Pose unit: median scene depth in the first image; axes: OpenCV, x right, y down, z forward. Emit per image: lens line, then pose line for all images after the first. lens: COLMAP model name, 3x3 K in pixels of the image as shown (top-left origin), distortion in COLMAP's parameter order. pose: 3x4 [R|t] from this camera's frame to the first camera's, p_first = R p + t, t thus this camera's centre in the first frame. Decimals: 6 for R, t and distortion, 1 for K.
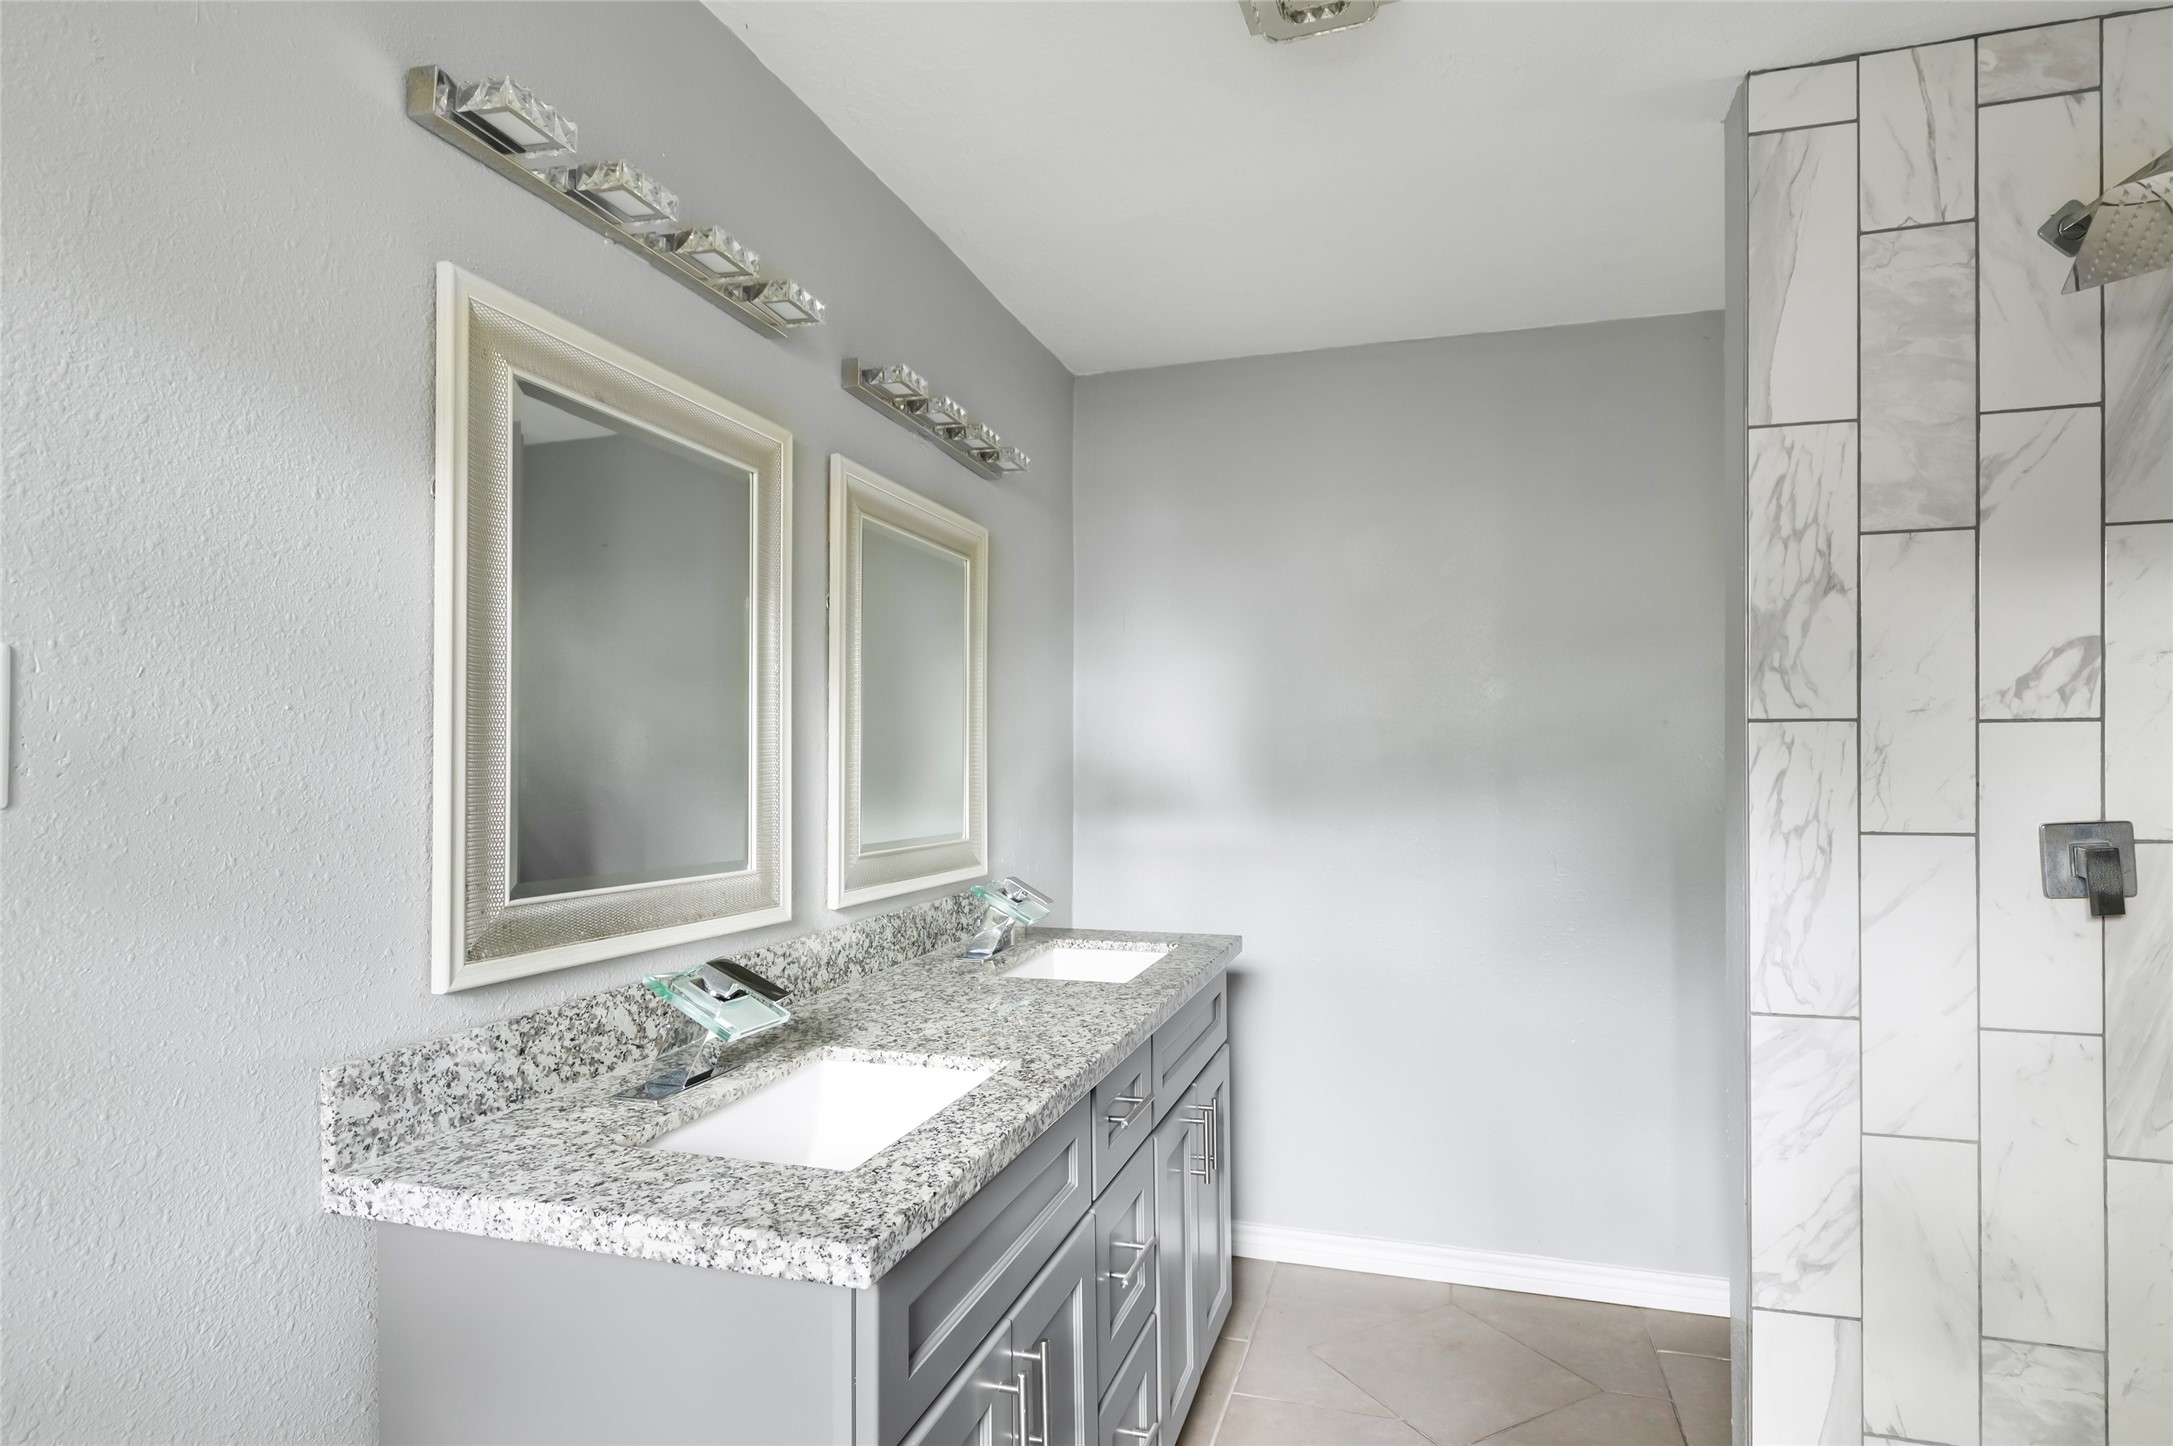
lens RADIAL K [[1130.6, 0, 1148.7], [0, 1130.6, 759.2], [0, 0, 1]] dist [0.000949, -0.000209]
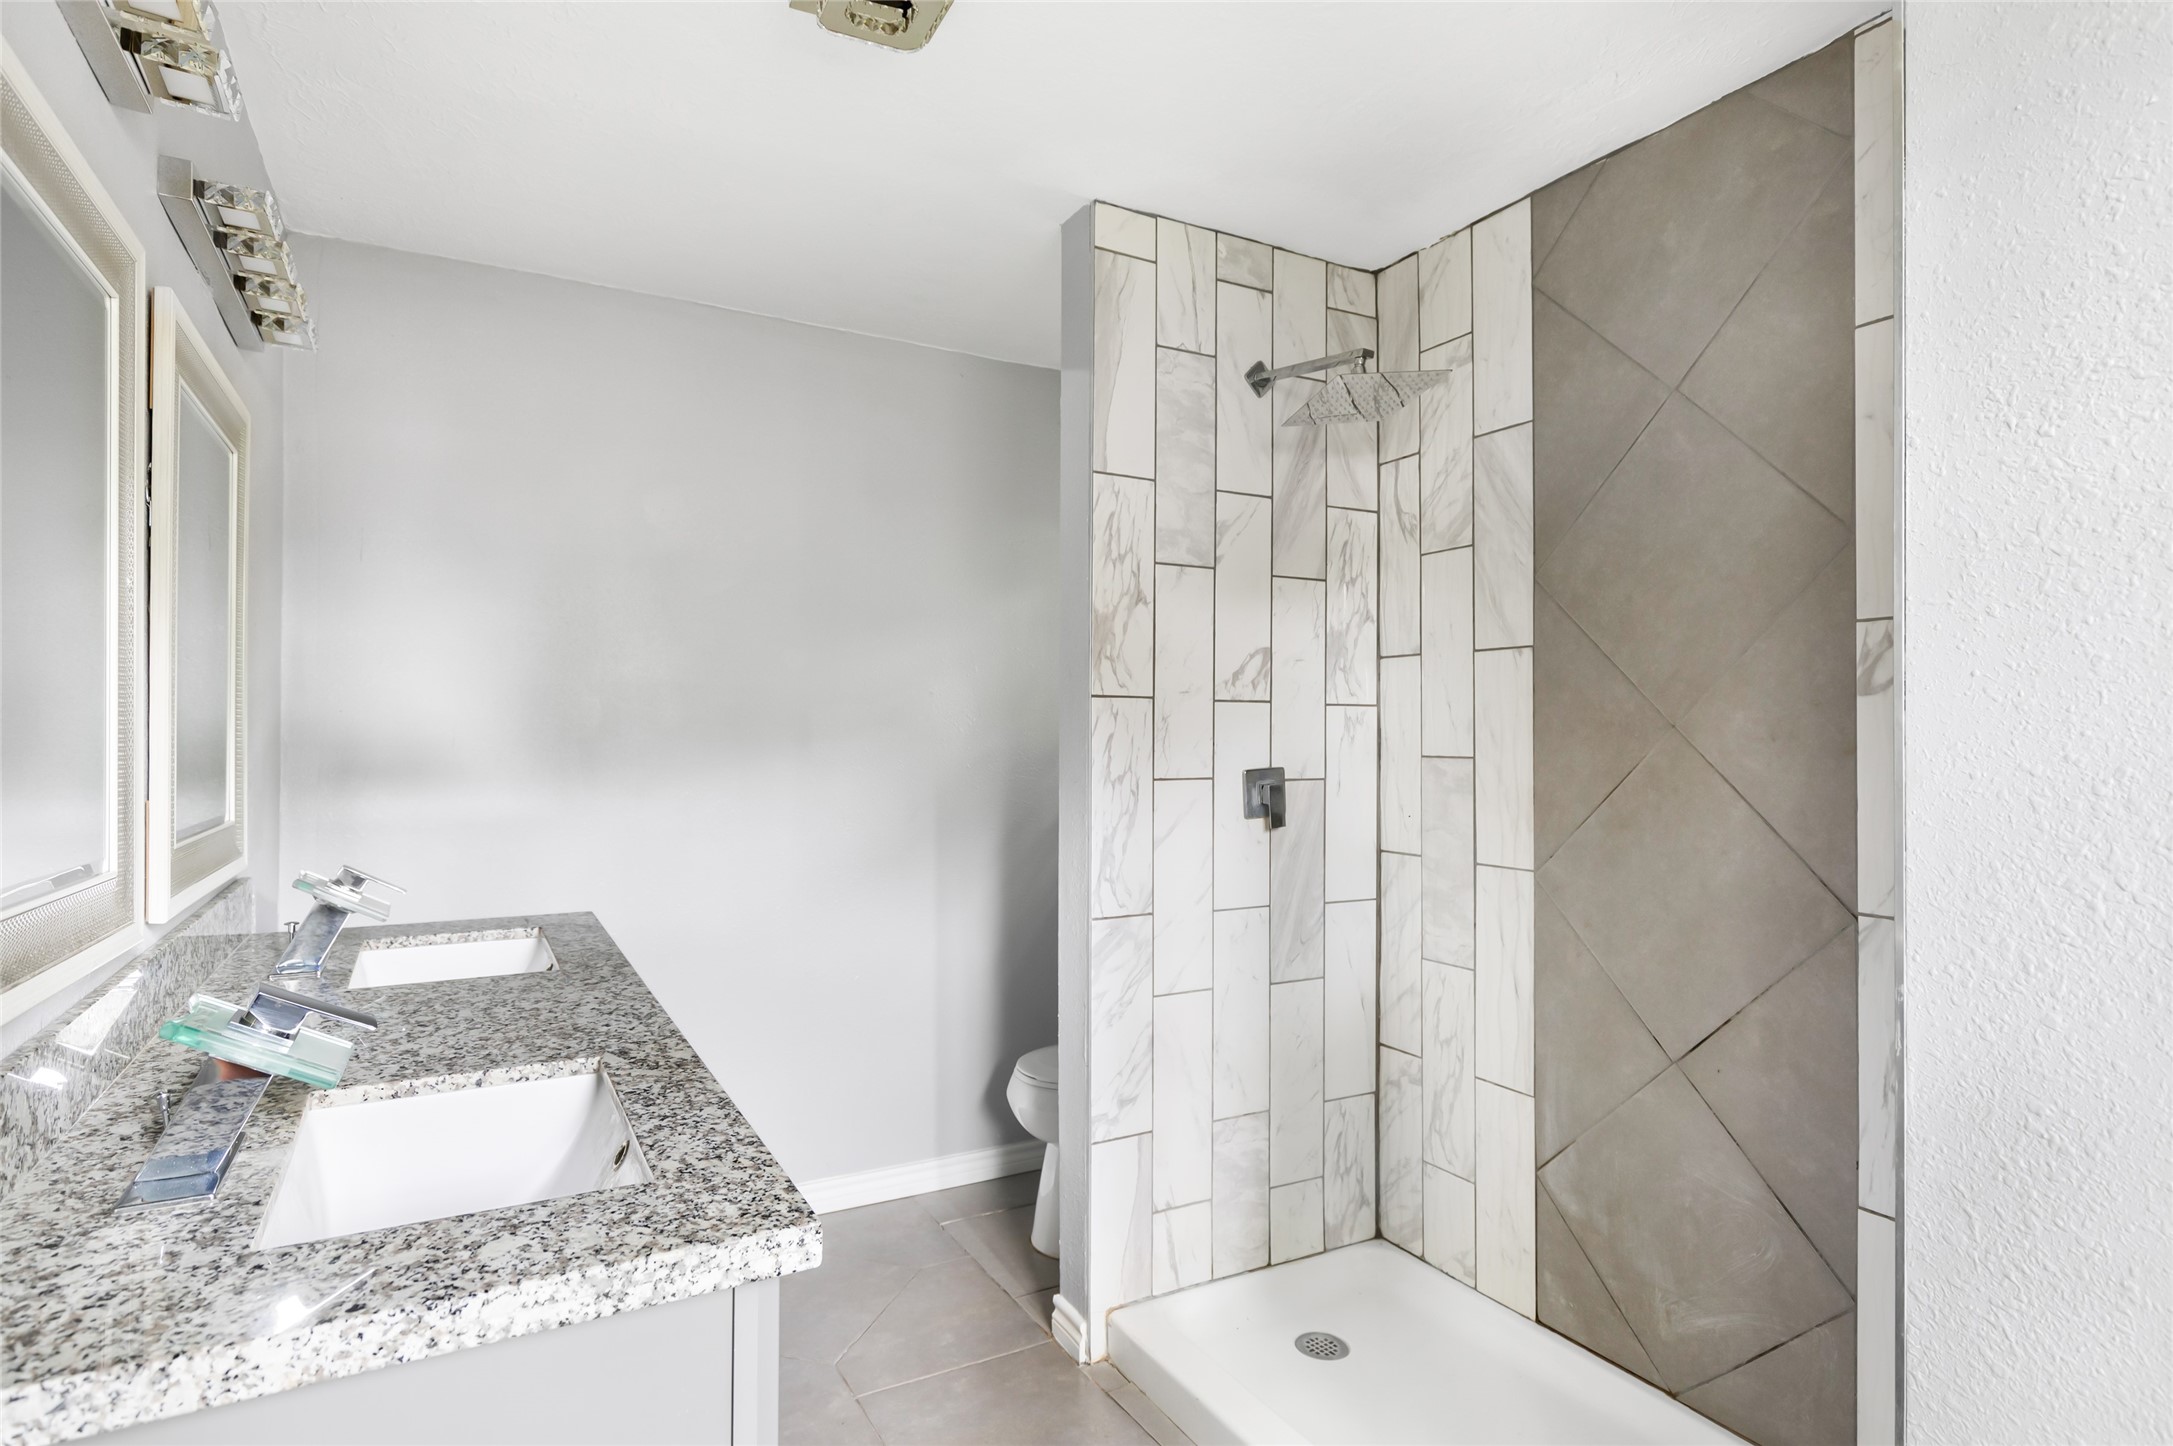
lens RADIAL K [[1130.6, 0, 1093.8], [0, 1130.6, 730.1], [0, 0, 1]] dist [0.000949, -0.000209]
pose [[0.701843, 0.006150, 0.712305, -0.425475], [-0.010068, 0.999948, 0.001286, 0.003918], [-0.712260, -0.008074, 0.701869, 0.086782]]
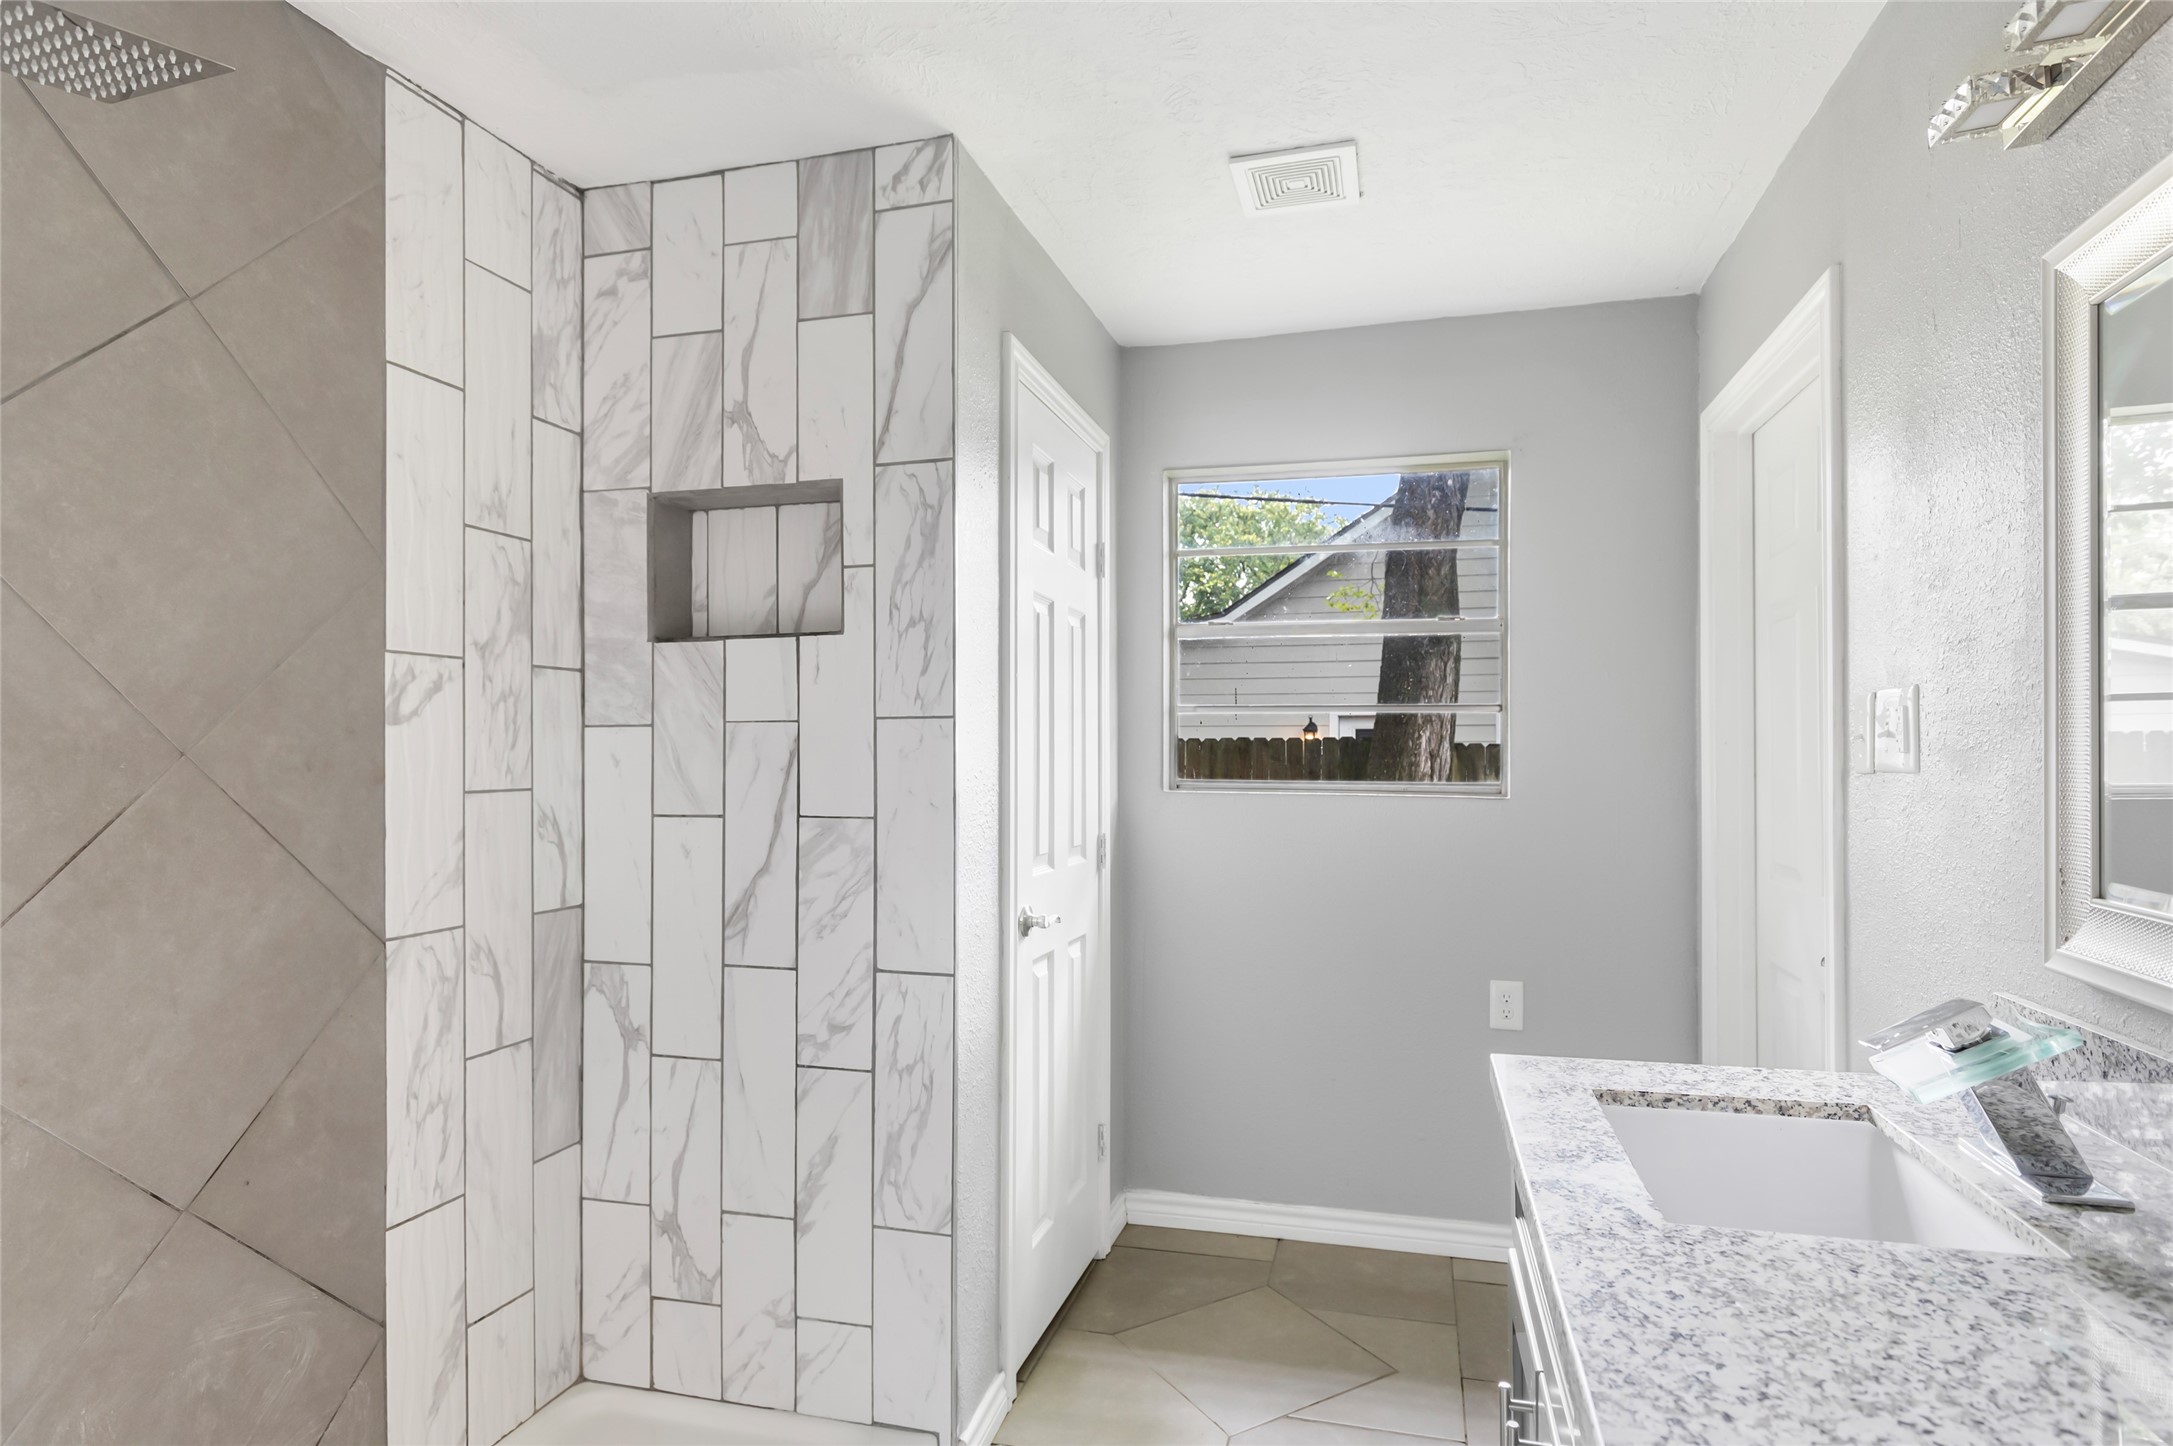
lens RADIAL K [[1130.6, 0, 1112.9], [0, 1130.6, 753.2], [0, 0, 1]] dist [0.000949, -0.000209]
pose [[-0.999899, 0.007429, -0.012145, 0.166374], [0.007584, 0.999890, -0.012747, 0.012140], [0.012049, -0.012838, -0.999845, 1.424266]]
